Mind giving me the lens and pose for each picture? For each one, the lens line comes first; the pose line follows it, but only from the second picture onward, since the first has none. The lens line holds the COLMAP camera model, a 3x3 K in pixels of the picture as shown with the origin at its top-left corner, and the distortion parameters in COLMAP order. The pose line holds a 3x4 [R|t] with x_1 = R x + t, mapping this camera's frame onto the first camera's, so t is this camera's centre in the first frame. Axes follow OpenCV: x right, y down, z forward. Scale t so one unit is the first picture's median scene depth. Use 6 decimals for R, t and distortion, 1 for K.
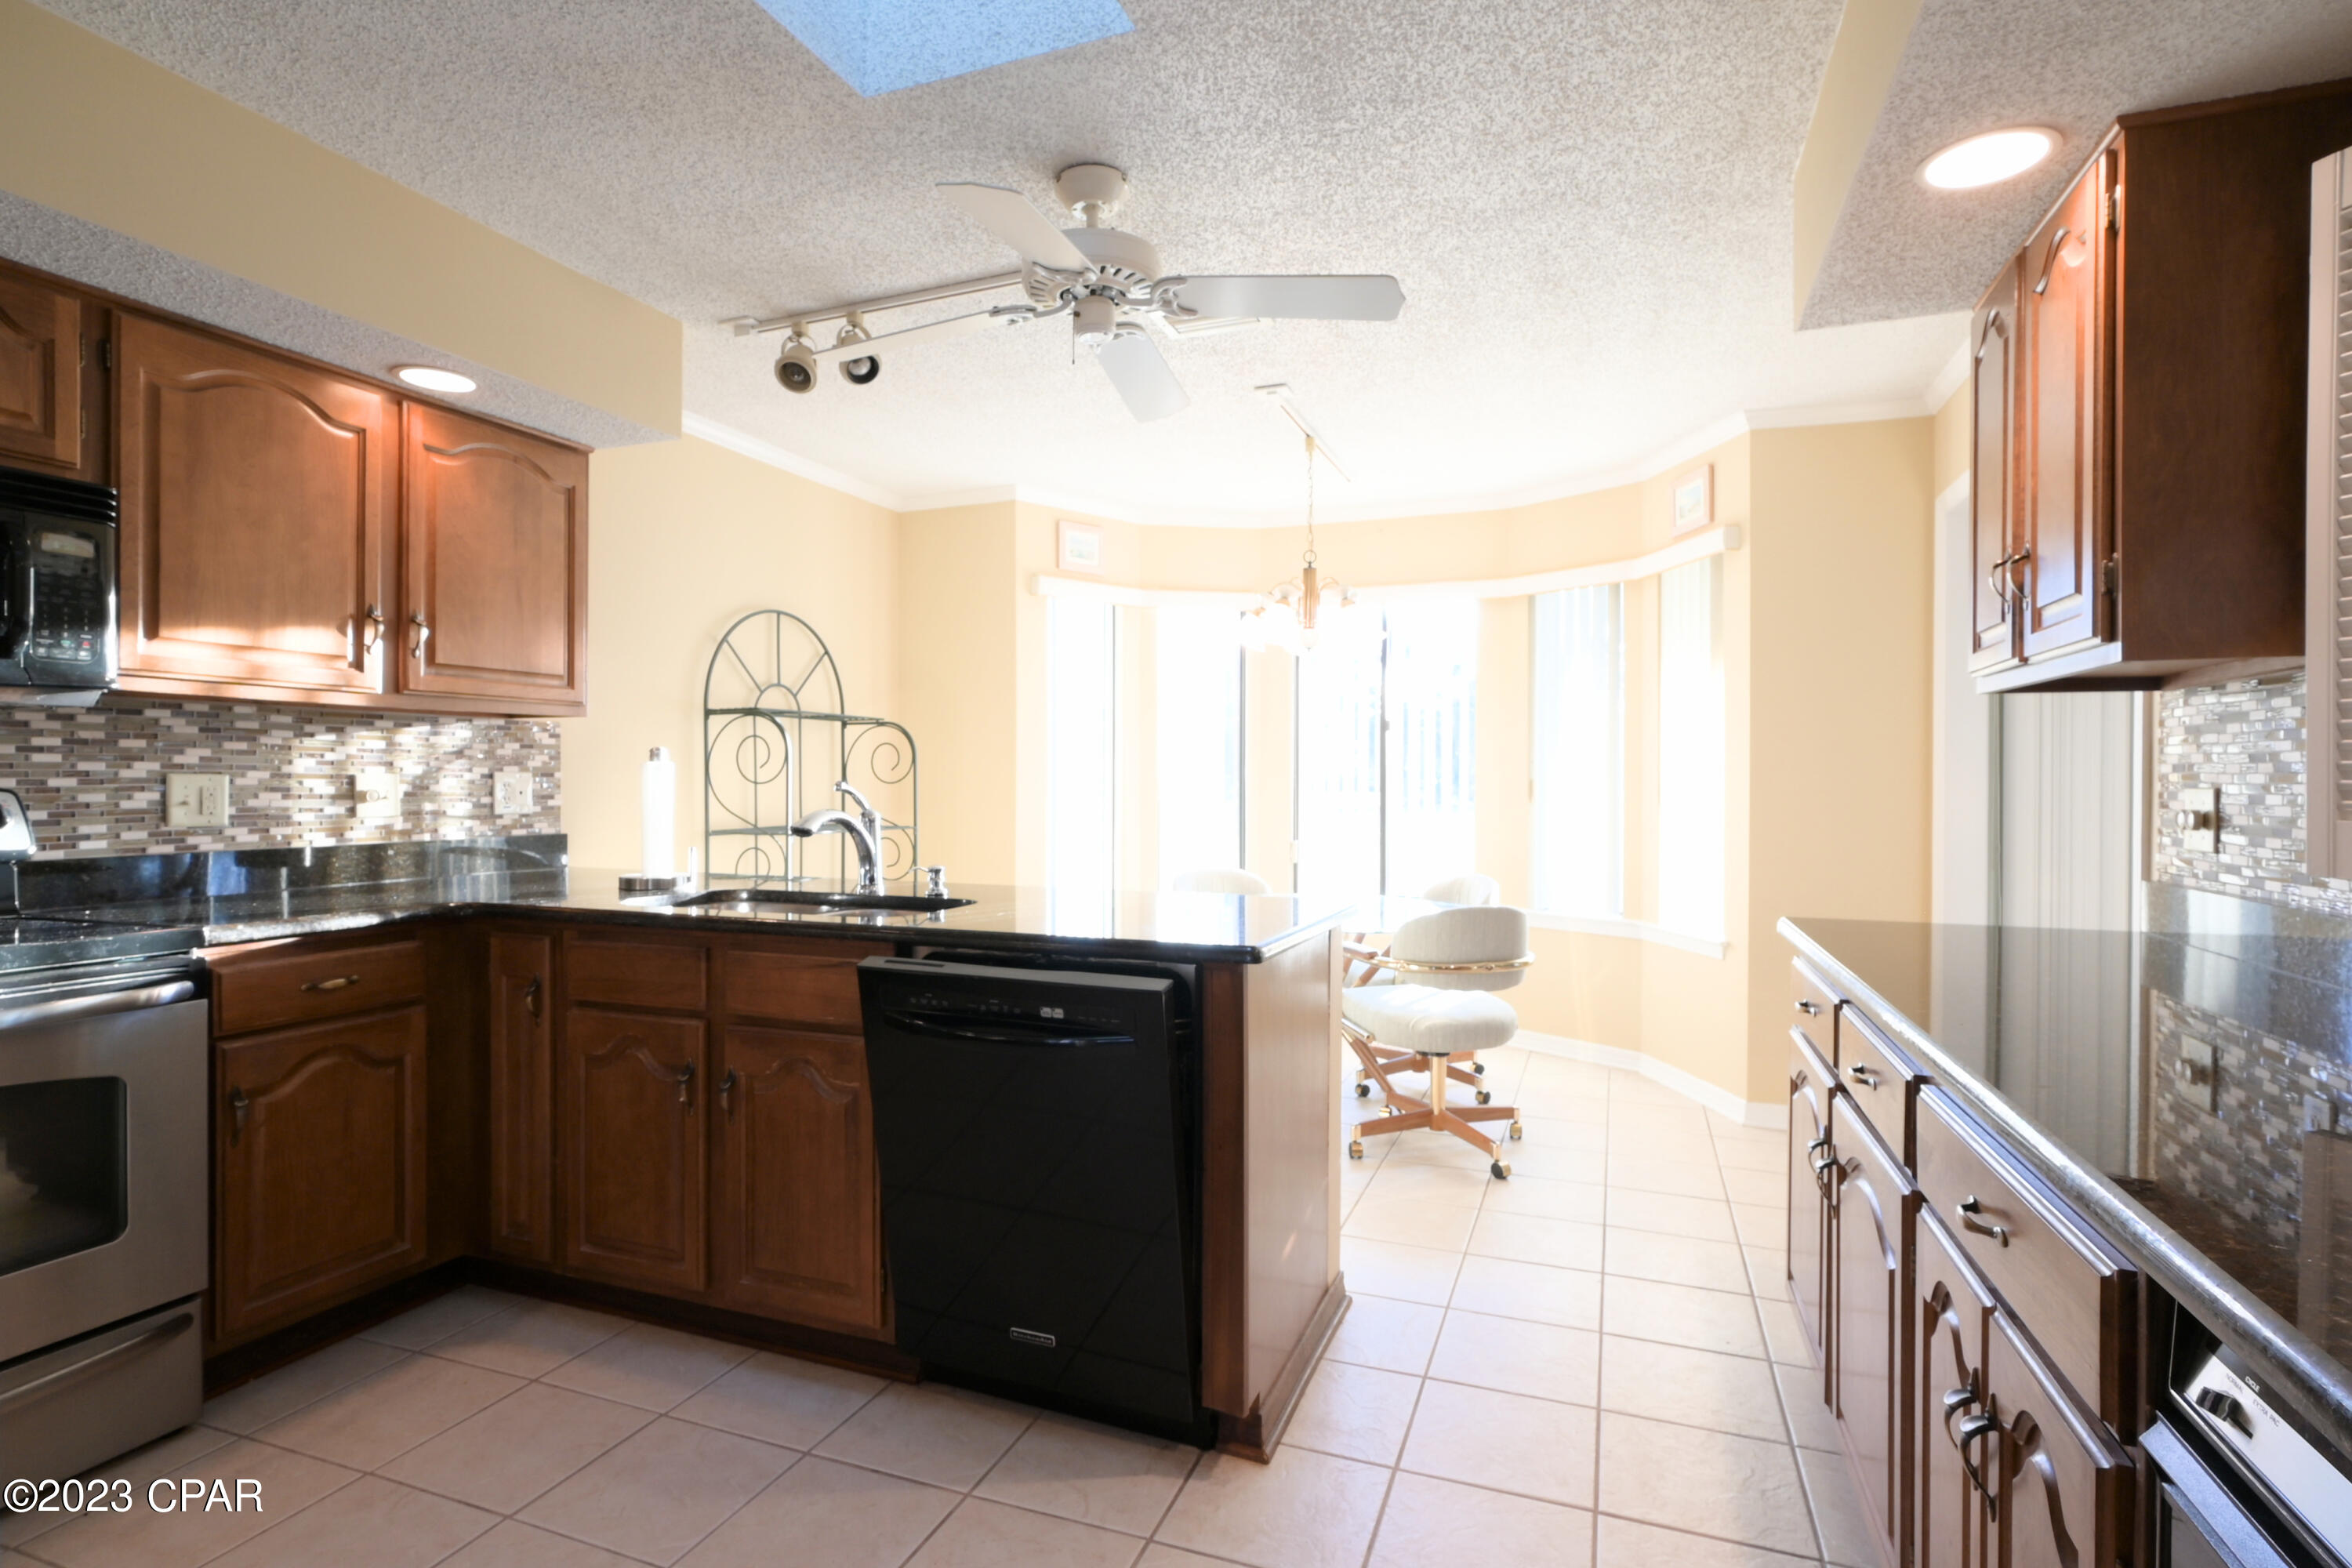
lens RADIAL K [[1161.8, 0, 1167.3], [0, 1161.8, 783.8], [0, 0, 1]] dist [-0.003358, 0.002851]
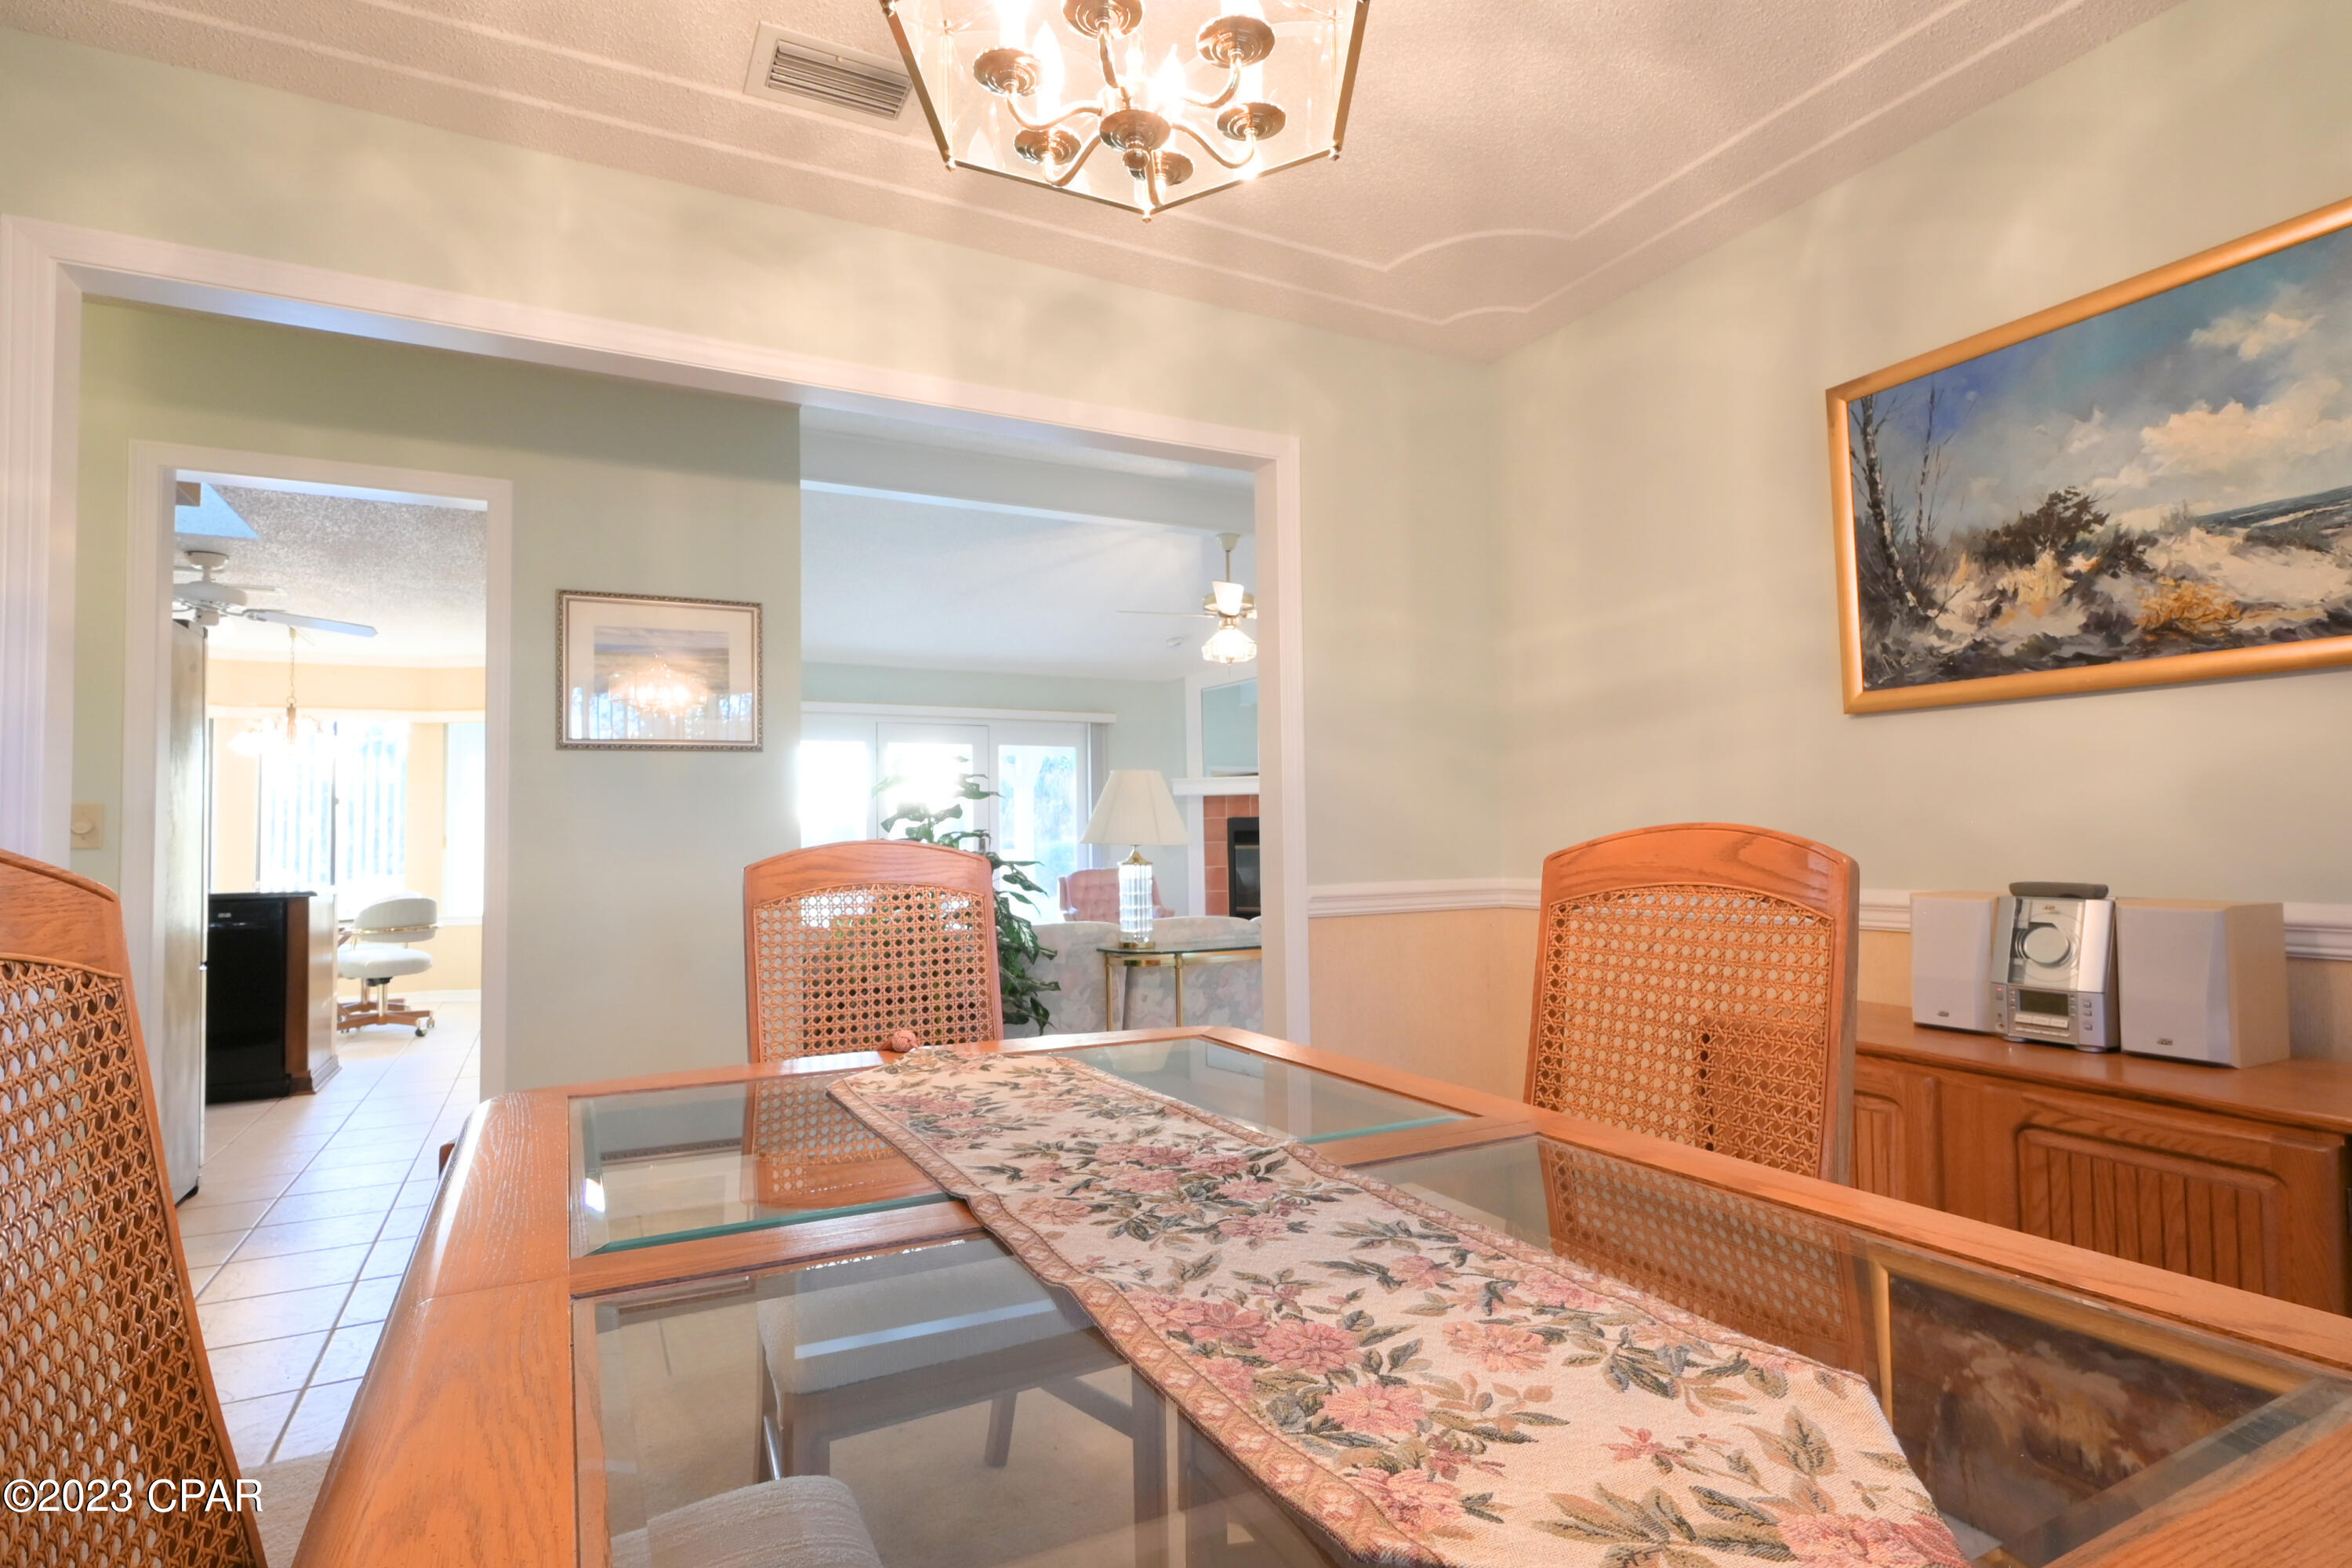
lens RADIAL K [[1161.8, 0, 1182.6], [0, 1161.8, 789.0], [0, 0, 1]] dist [-0.003358, 0.002851]
pose [[0.656580, 0.019884, 0.753994, -0.431897], [0.021766, 0.998737, -0.045293, 0.050088], [-0.753942, 0.046150, 0.655318, -1.551816]]
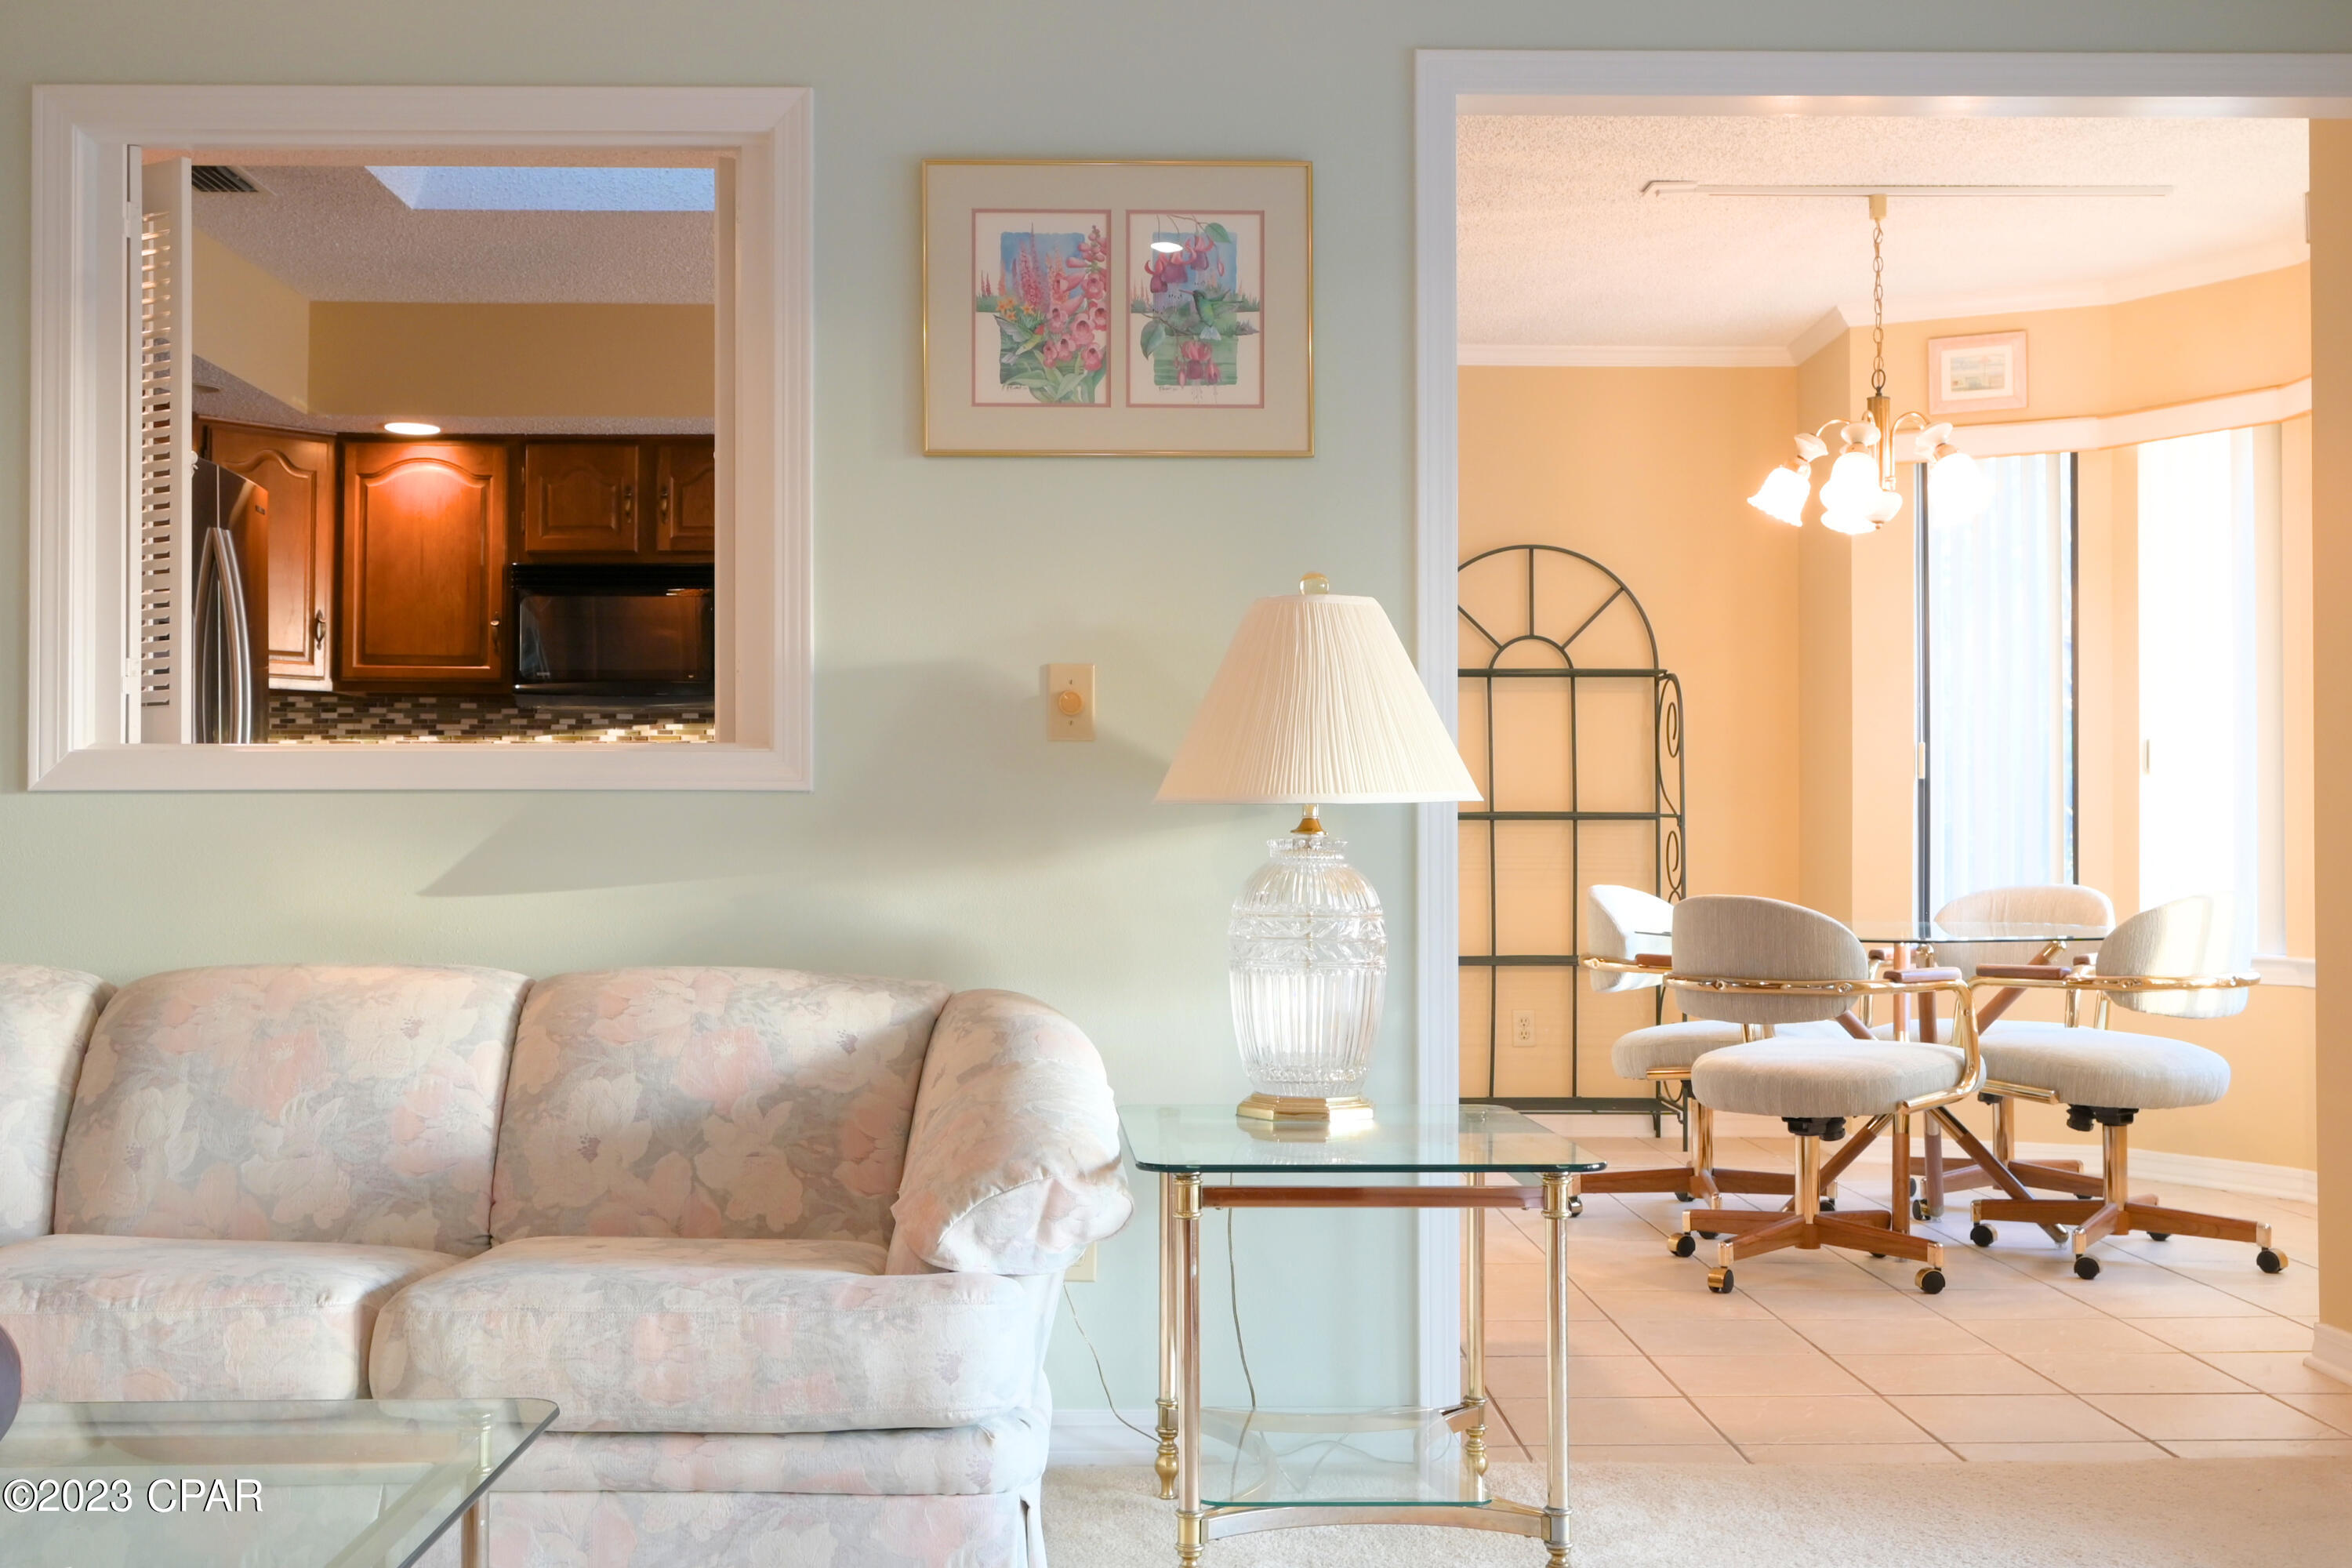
lens RADIAL K [[2586.3, 0, 1182.3], [0, 2586.3, 783.6], [0, 0, 1]] dist [0.004860, 0.000000]
pose [[0.383753, -0.021346, -0.923189, 1.932301], [-0.001771, 0.999714, -0.023852, 0.093572], [0.923434, 0.010788, 0.383605, 0.143401]]
